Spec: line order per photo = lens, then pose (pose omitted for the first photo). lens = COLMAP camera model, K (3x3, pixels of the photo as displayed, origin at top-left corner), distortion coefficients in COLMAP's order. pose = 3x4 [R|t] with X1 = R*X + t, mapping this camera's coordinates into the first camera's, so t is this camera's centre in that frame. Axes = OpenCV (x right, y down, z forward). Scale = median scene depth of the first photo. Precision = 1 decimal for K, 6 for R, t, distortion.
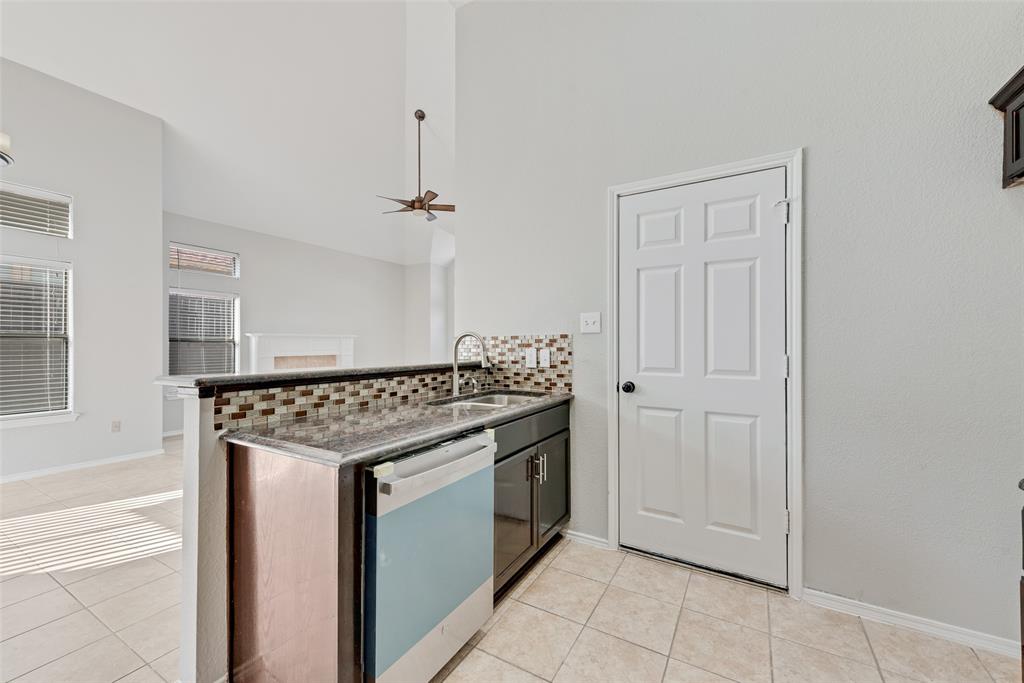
lens RADIAL K [[402.7, 0, 516.1], [0, 402.7, 340.4], [0, 0, 1]] dist [0.012856, -0.003967]
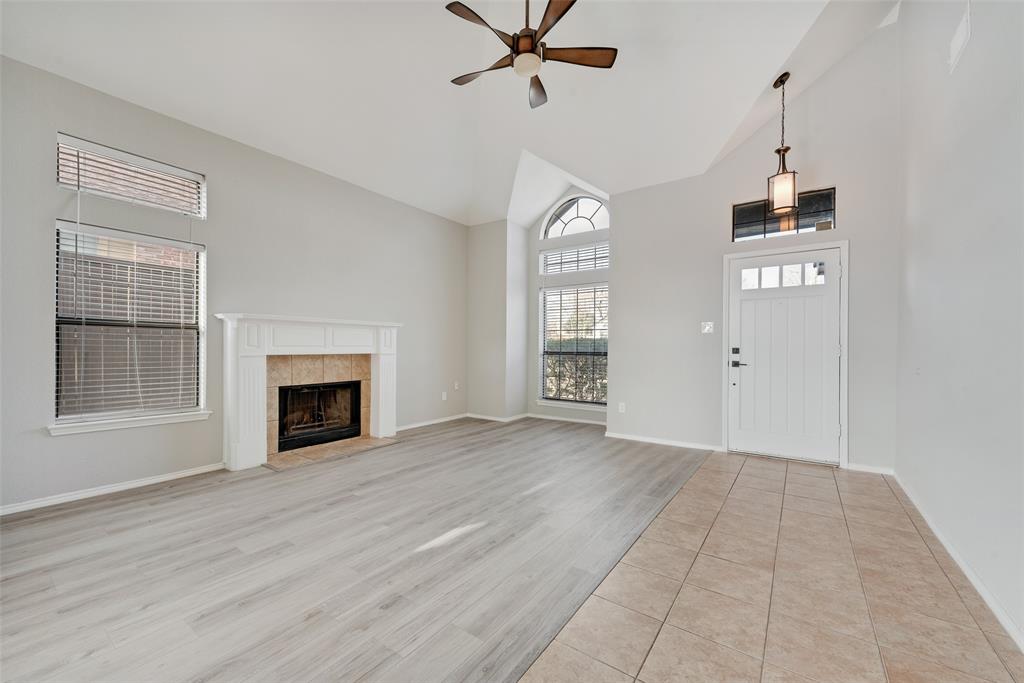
lens RADIAL K [[402.7, 0, 513.5], [0, 402.7, 345.8], [0, 0, 1]] dist [0.012856, -0.003967]
pose [[0.994756, 0.007591, -0.101996, -0.201422], [-0.006894, 0.999950, 0.007185, 0.022571], [0.102046, -0.006444, 0.994759, 0.501414]]
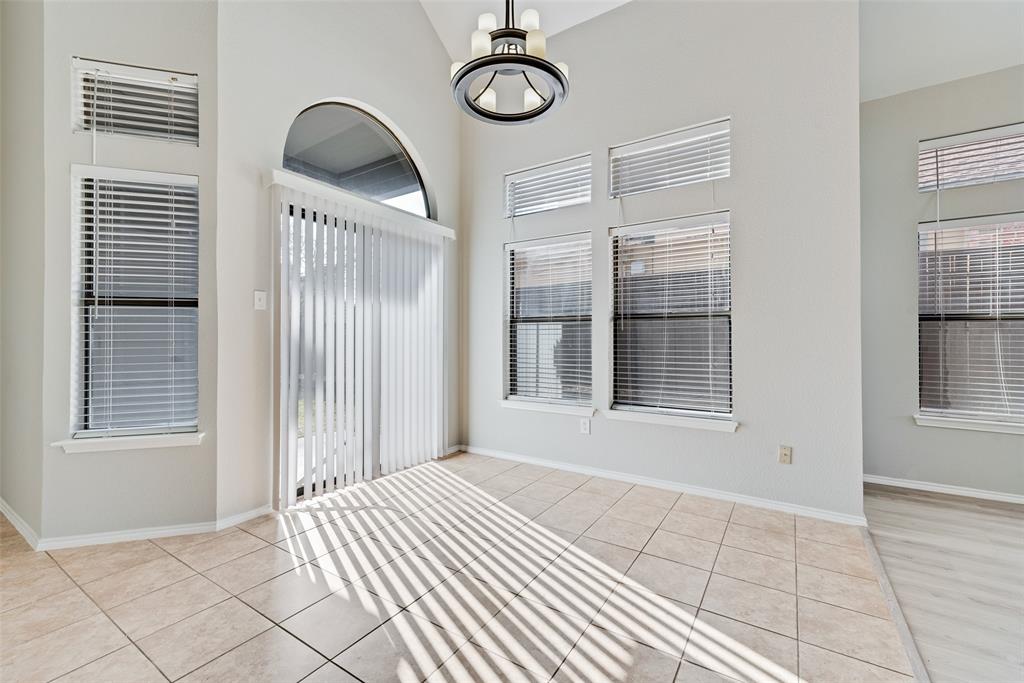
lens RADIAL K [[424.2, 0, 506.8], [0, 424.2, 339.9], [0, 0, 1]] dist [0.004610, 0.000395]
pose [[-0.063088, 0.001319, -0.998007, -0.216693], [0.011329, 0.999936, 0.000605, 0.021667], [0.997944, -0.011269, -0.063098, 0.436603]]
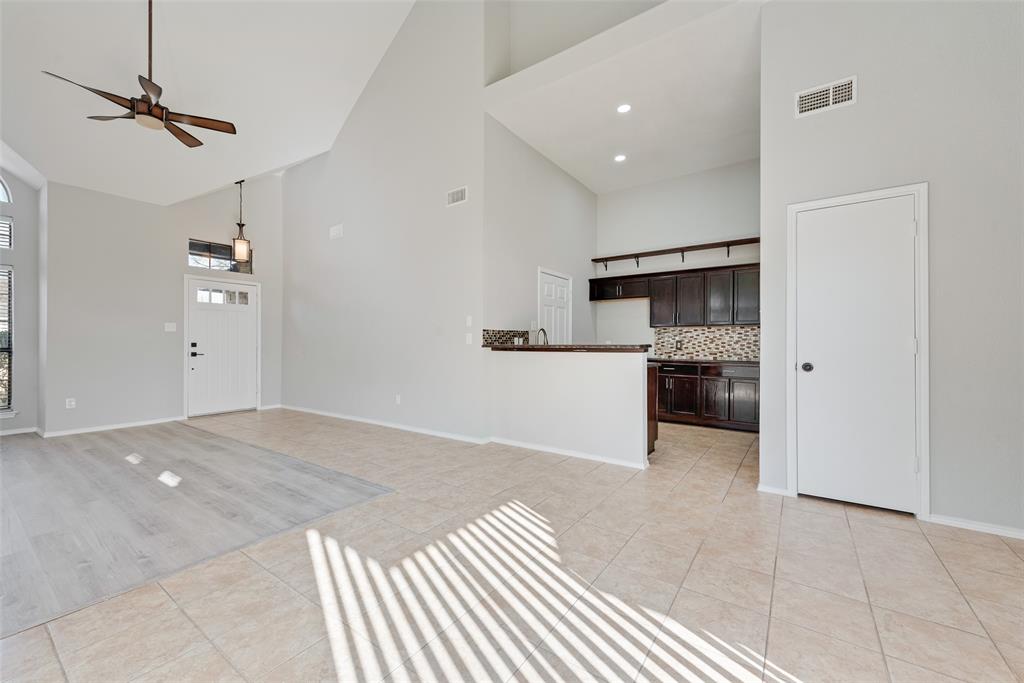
lens RADIAL K [[402.7, 0, 511.4], [0, 402.7, 341.6], [0, 0, 1]] dist [0.012856, -0.003967]
pose [[0.102361, 0.008855, 0.994708, -0.805762], [-0.012542, 0.999892, -0.007610, 0.023449], [-0.994668, -0.011697, 0.102461, 0.366315]]
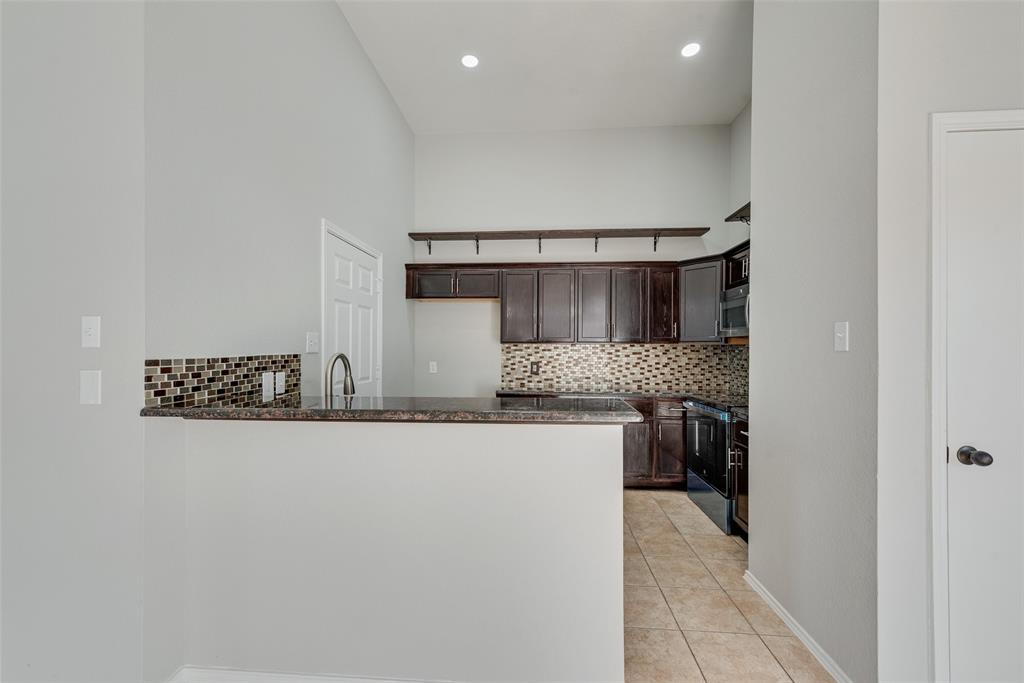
lens RADIAL K [[402.7, 0, 510.7], [0, 402.7, 349.7], [0, 0, 1]] dist [0.012856, -0.003967]
pose [[-0.430260, -0.001706, 0.902704, -0.385662], [-0.010482, 0.999940, -0.003107, -0.011523], [-0.902644, -0.010799, -0.430252, 0.402324]]
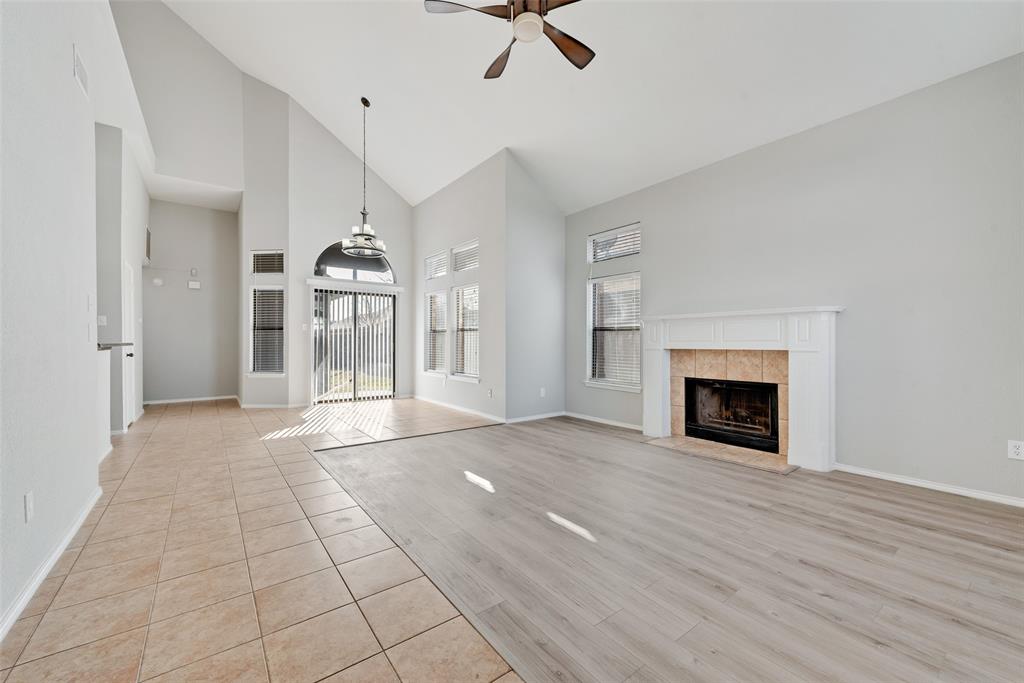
lens RADIAL K [[402.7, 0, 509.9], [0, 402.7, 343.5], [0, 0, 1]] dist [0.012856, -0.003967]
pose [[-0.399474, 0.006678, -0.916720, 0.176207], [0.011781, 0.999928, 0.002150, 0.029324], [0.916669, -0.009941, -0.399524, 1.148972]]
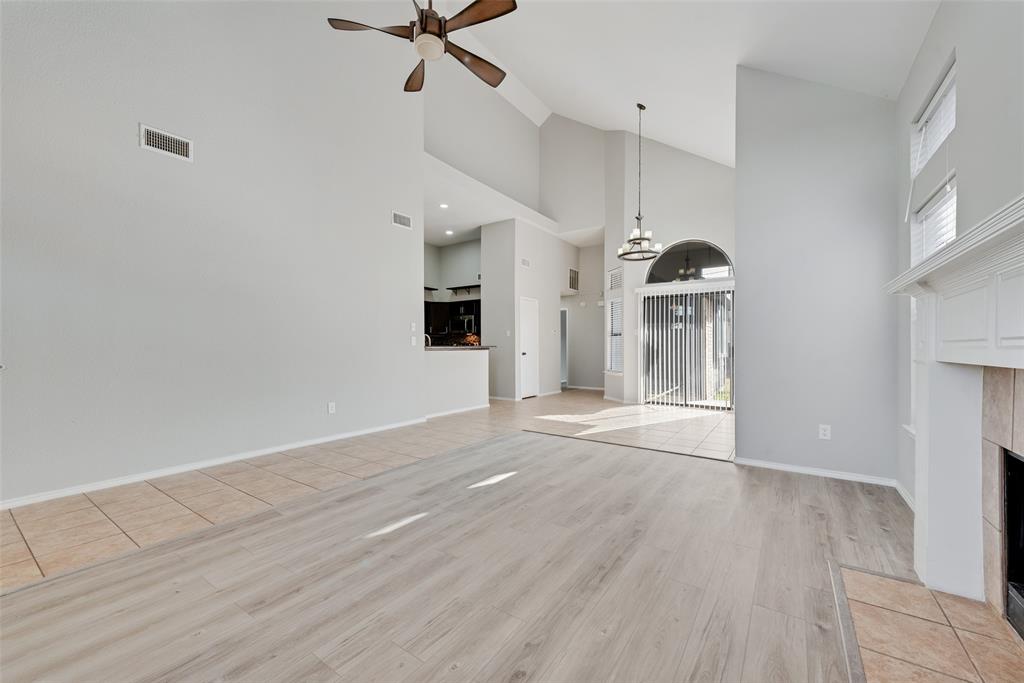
lens RADIAL K [[402.7, 0, 512.8], [0, 402.7, 341.6], [0, 0, 1]] dist [0.012856, -0.003967]
pose [[-0.996209, 0.002999, 0.086940, -0.372844], [0.001025, 0.999741, -0.022741, 0.036368], [-0.086985, -0.022566, -0.995954, 1.447154]]
